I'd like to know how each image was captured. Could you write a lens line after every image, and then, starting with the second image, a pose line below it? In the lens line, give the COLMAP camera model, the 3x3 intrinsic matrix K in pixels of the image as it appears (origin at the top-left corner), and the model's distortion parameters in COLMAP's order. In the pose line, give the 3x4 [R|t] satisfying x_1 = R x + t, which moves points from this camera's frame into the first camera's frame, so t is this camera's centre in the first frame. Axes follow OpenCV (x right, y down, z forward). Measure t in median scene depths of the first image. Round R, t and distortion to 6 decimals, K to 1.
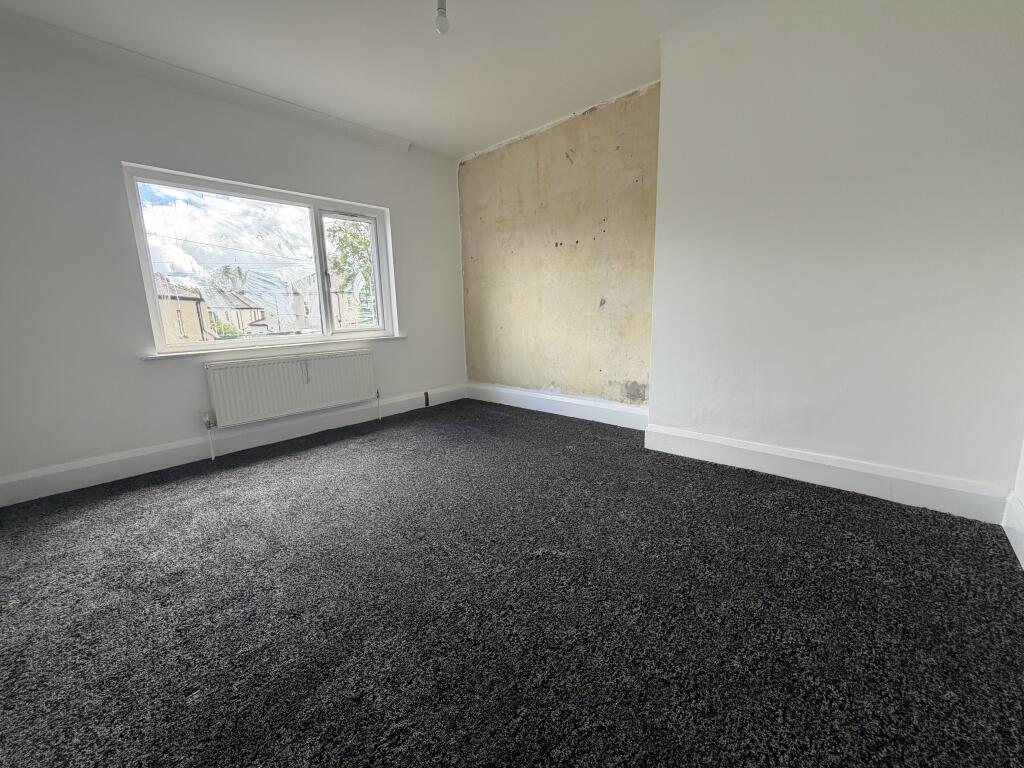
lens RADIAL K [[408.2, 0, 520.3], [0, 408.2, 376.9], [0, 0, 1]] dist [-0.000139, -0.000152]
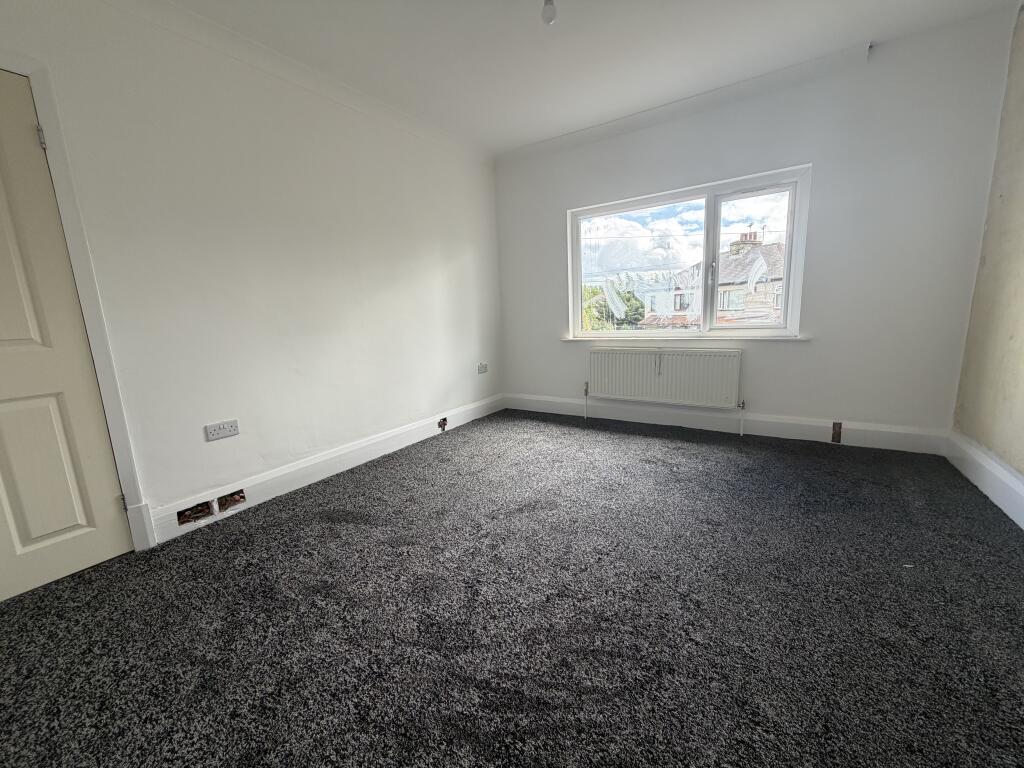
lens RADIAL K [[408.2, 0, 506.6], [0, 408.2, 386.7], [0, 0, 1]] dist [-0.000139, -0.000152]
pose [[0.149143, 0.198294, -0.968729, 0.445523], [-0.122914, 0.975806, 0.180819, -0.100757], [0.981146, 0.092102, 0.169908, 0.440440]]
